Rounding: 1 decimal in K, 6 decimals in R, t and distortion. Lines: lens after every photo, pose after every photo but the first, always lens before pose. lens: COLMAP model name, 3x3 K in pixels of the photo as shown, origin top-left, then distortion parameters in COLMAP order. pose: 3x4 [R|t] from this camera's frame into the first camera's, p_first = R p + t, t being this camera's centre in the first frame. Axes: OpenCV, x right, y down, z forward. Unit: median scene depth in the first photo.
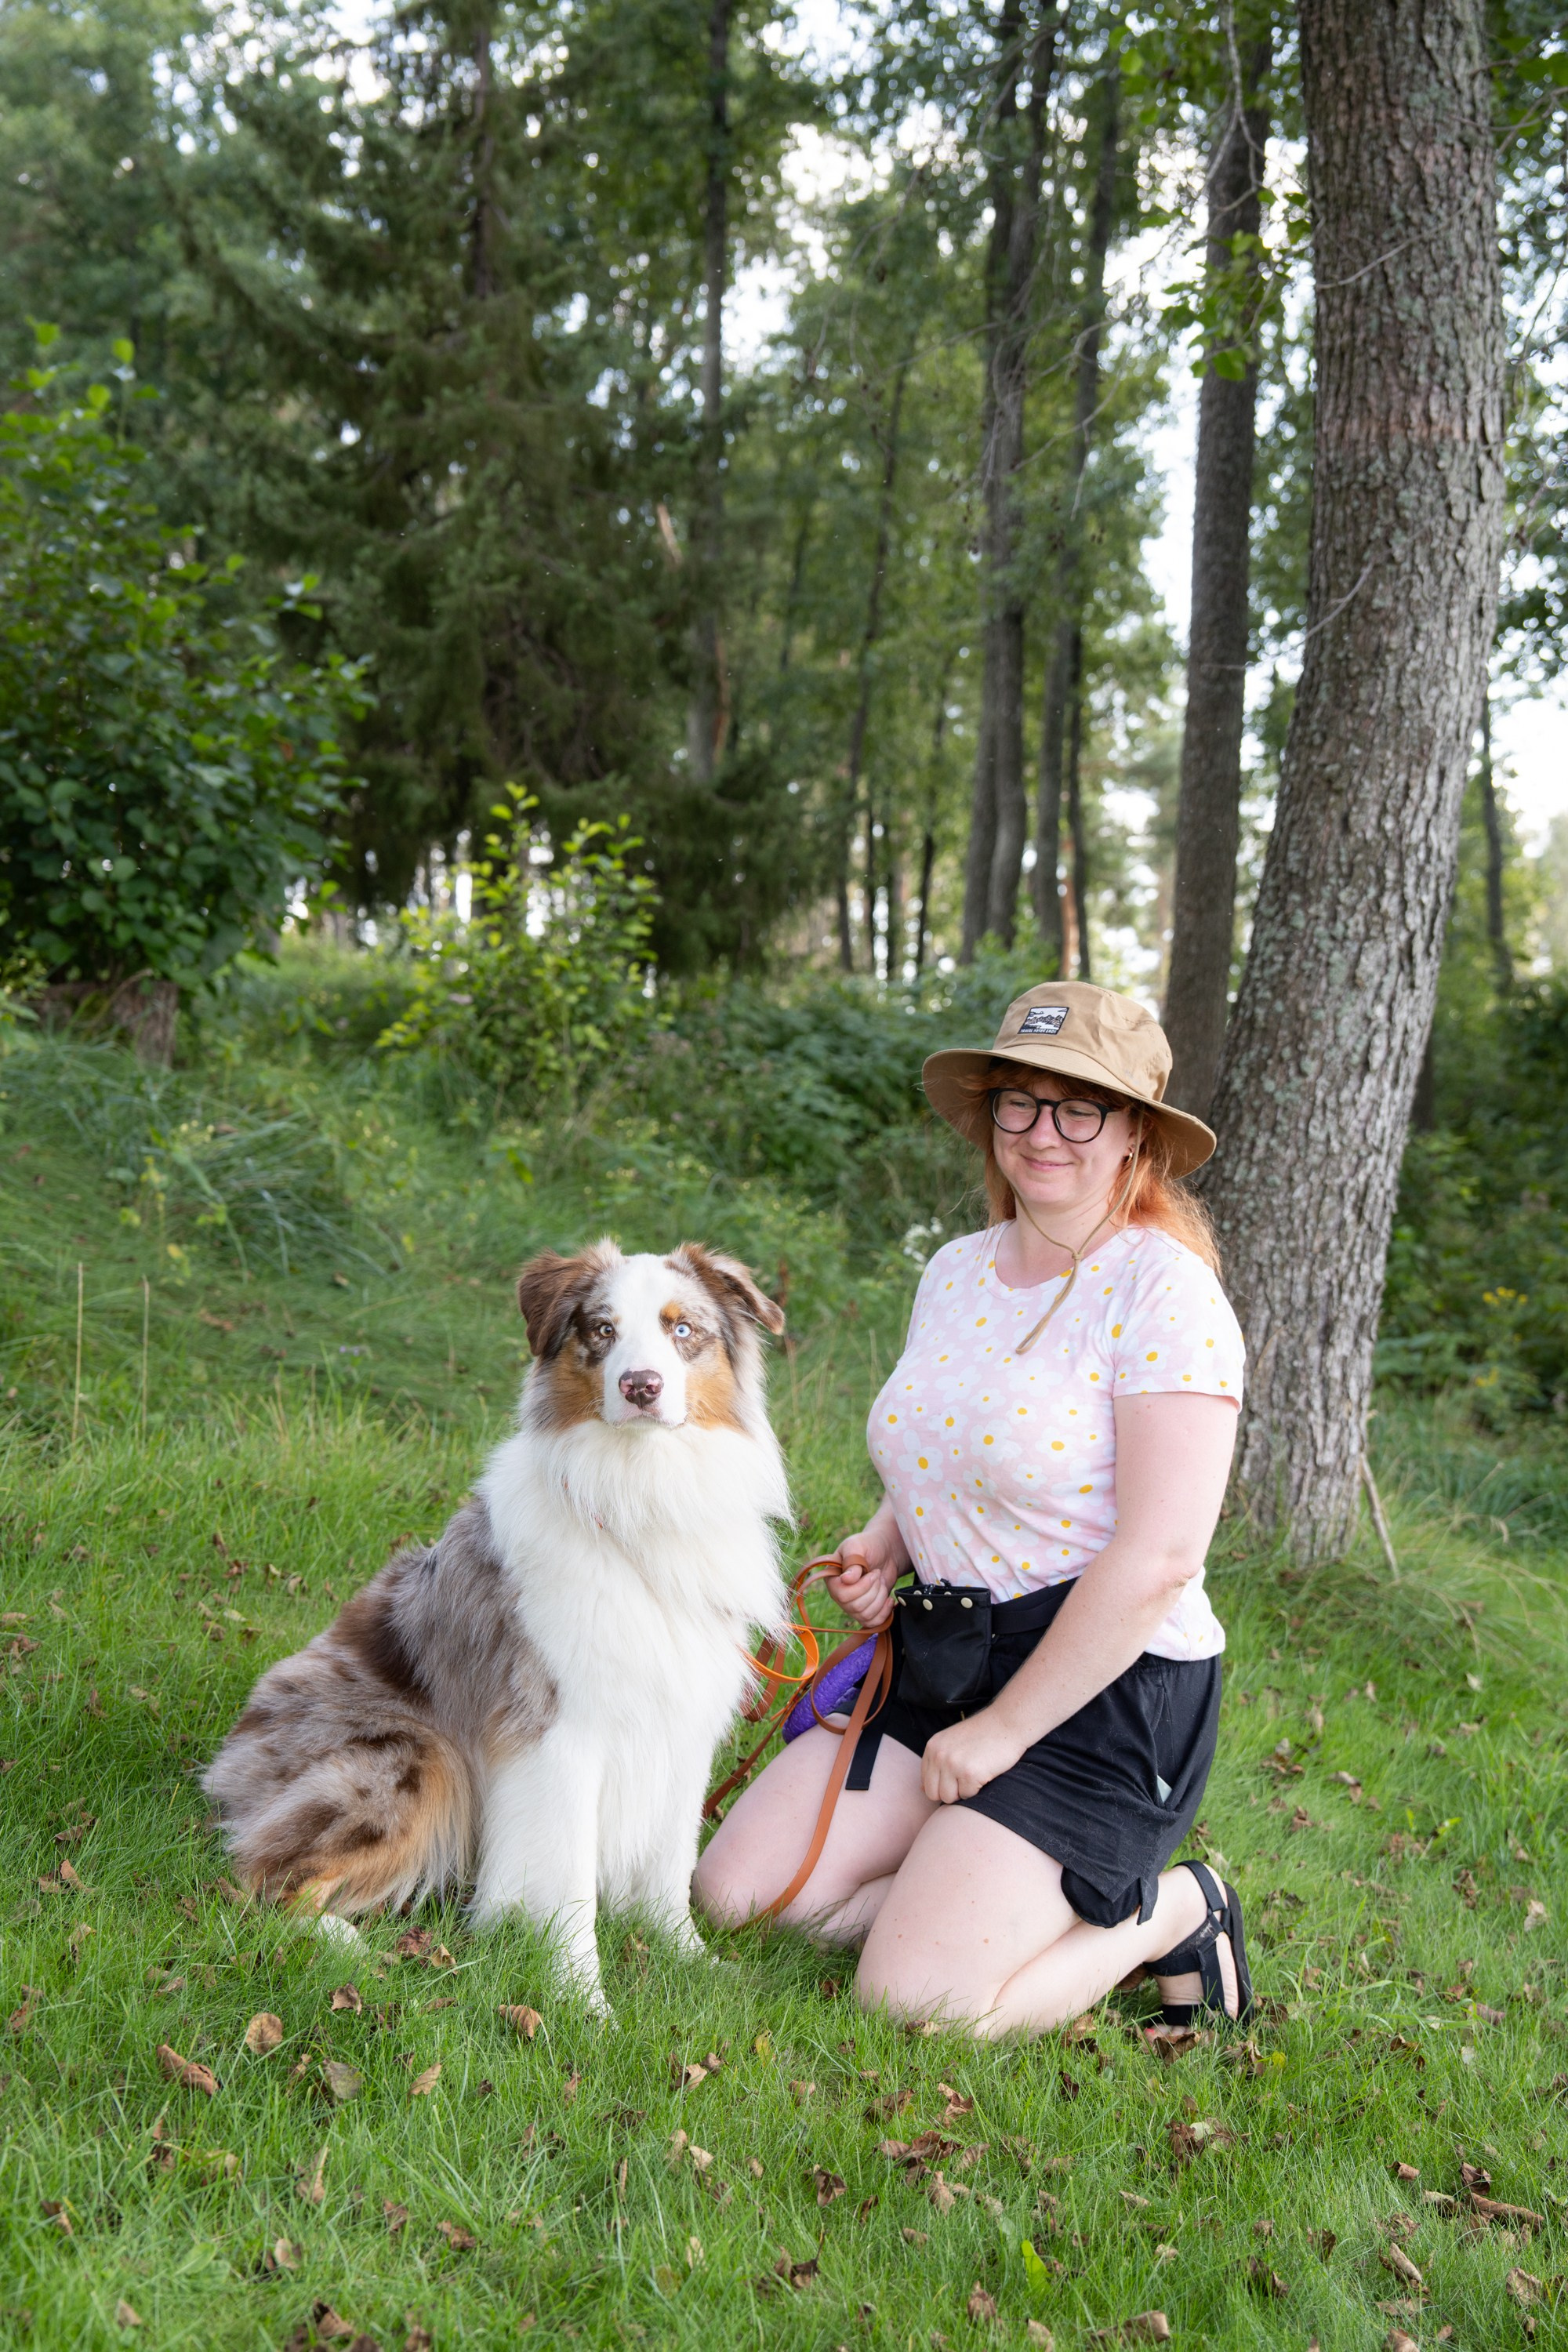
lens RADIAL K [[2722.1, 0, 763.4], [0, 2722.1, 1196.4], [0, 0, 1]] dist [0.068233, 0.000000]
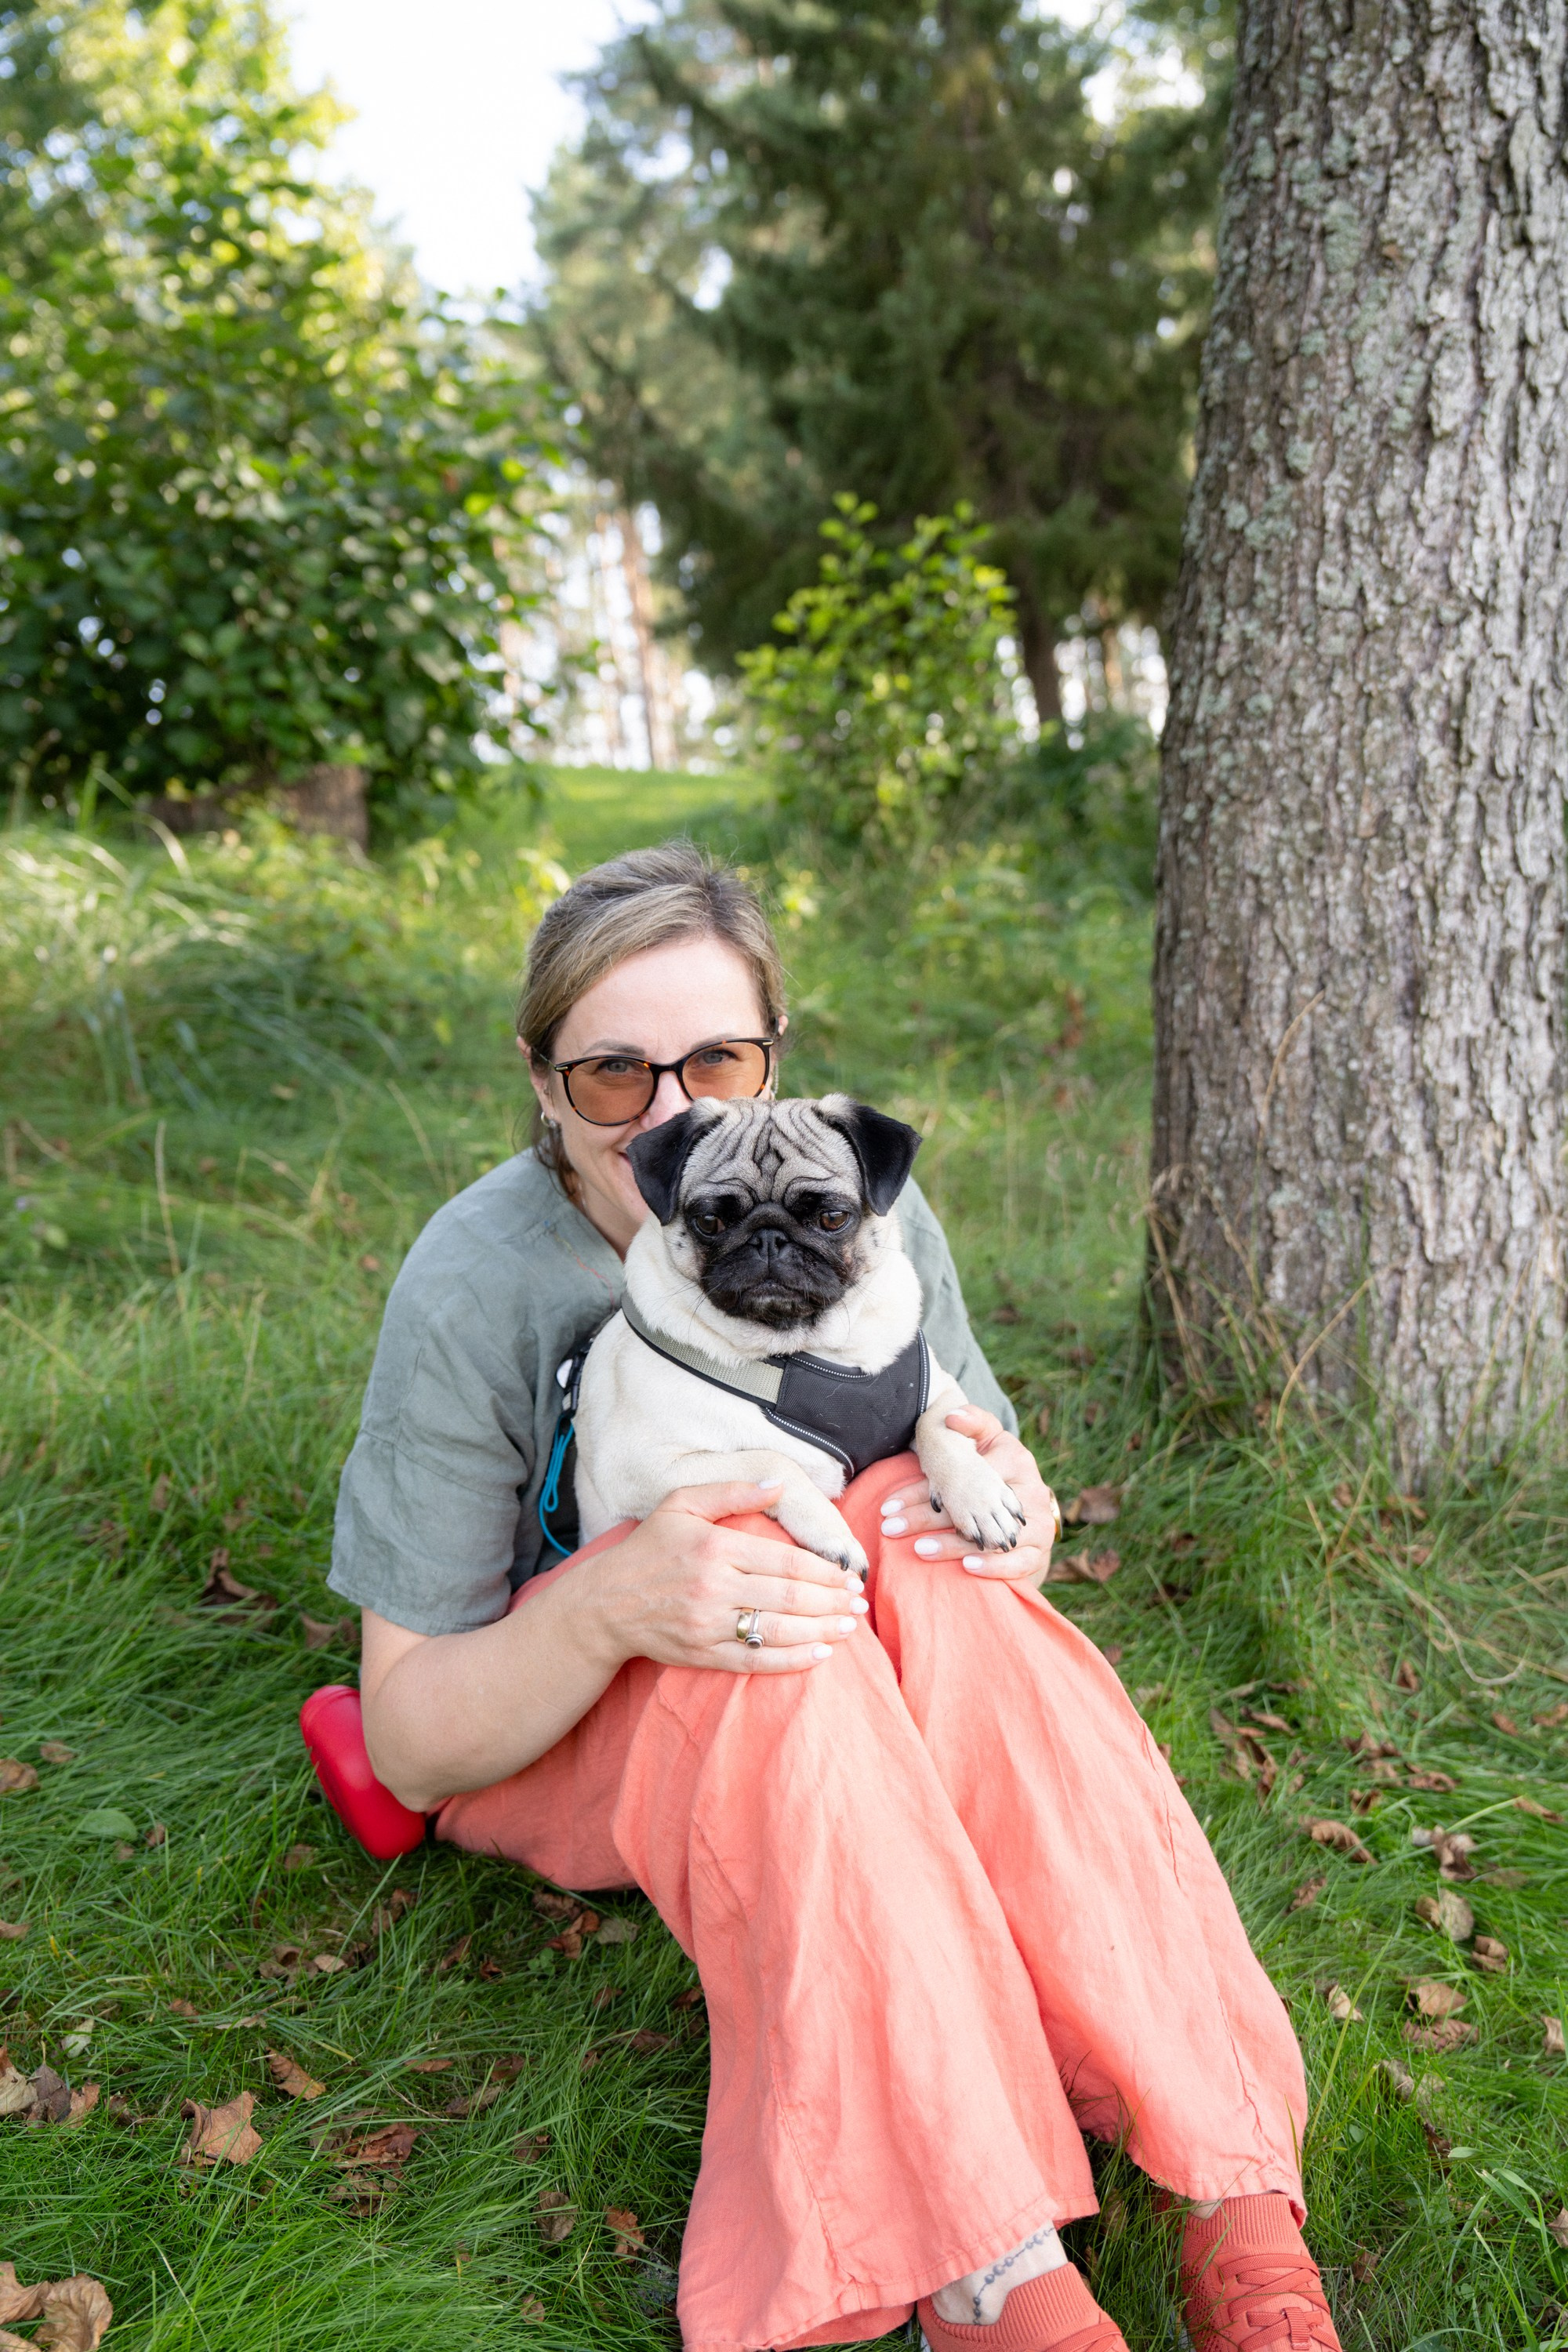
lens RADIAL K [[2245.5, 0, 775.7], [0, 2245.5, 1160.9], [0, 0, 1]] dist [0.047675, 0.000000]
pose [[0.931900, -0.105121, -0.347149, 0.237556], [0.130274, 0.990223, 0.049863, 0.044218], [0.338514, -0.091692, 0.936483, 0.576509]]
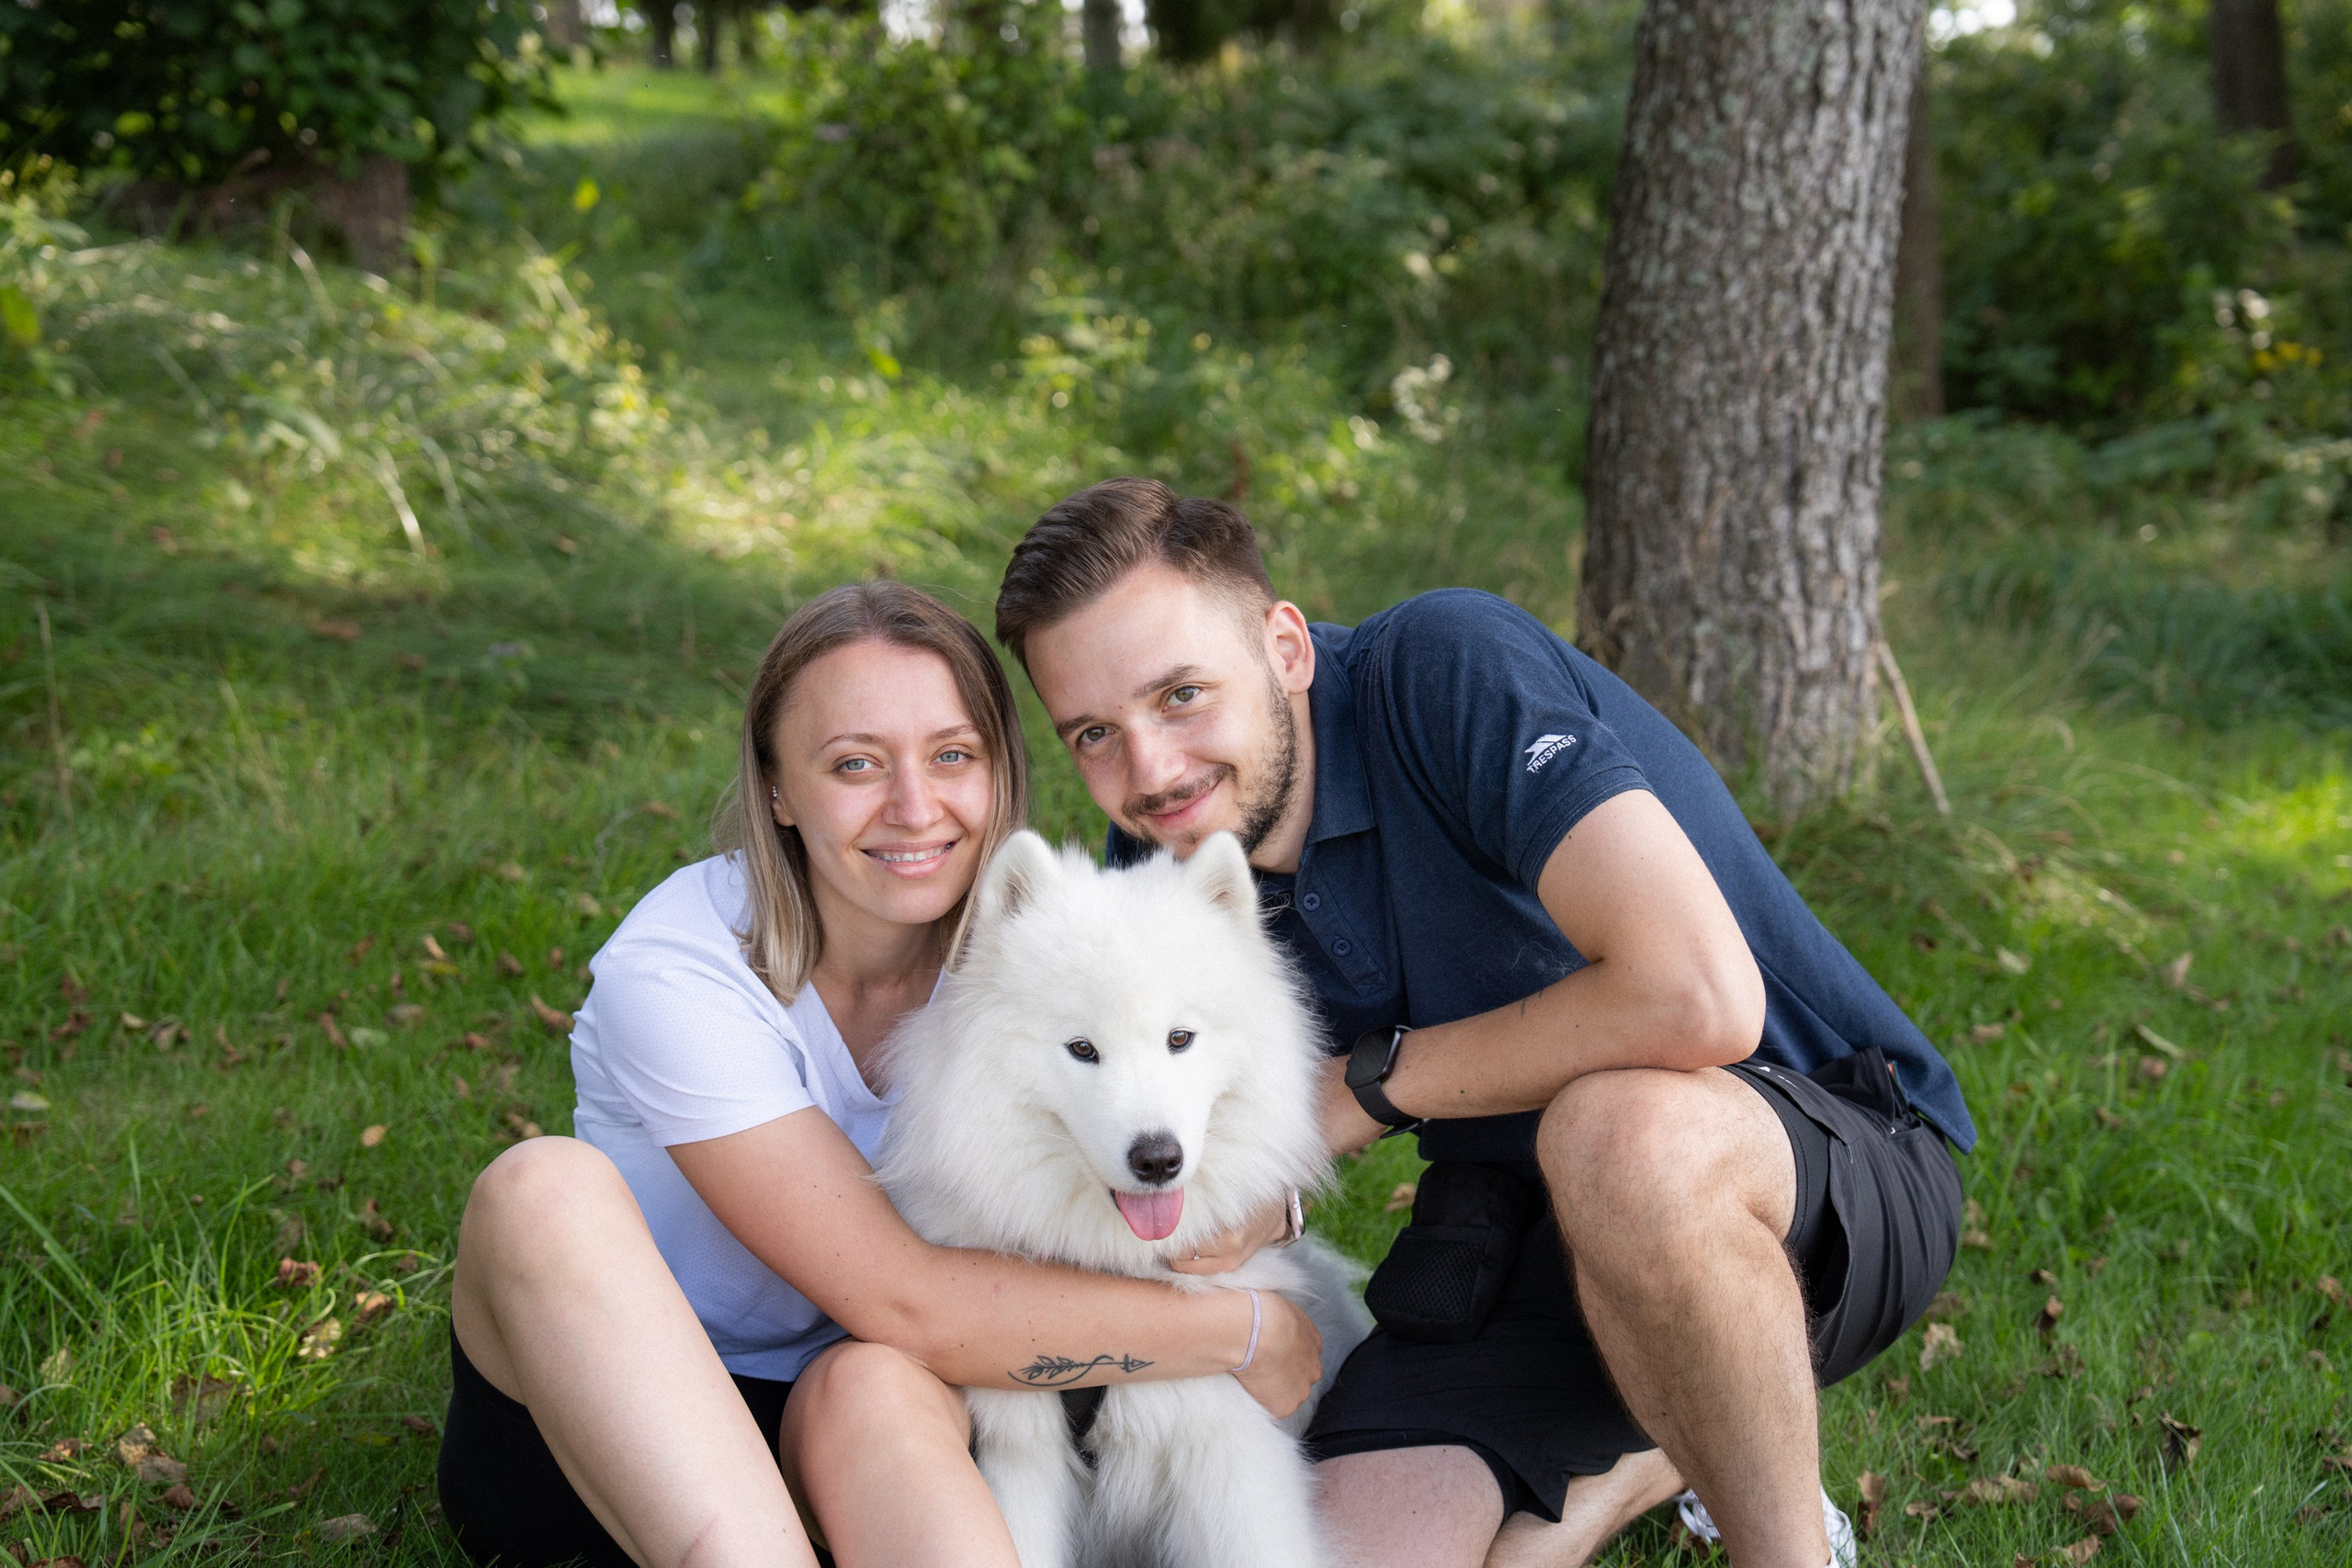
lens RADIAL K [[3428.4, 0, 1168.4], [0, 3428.4, 768.5], [0, 0, 1]] dist [0.210145, 0.000000]
pose [[0.988329, -0.101221, -0.113838, 0.140657], [0.114427, 0.986616, 0.116173, -0.000405], [0.100555, -0.127843, 0.986684, 0.091724]]
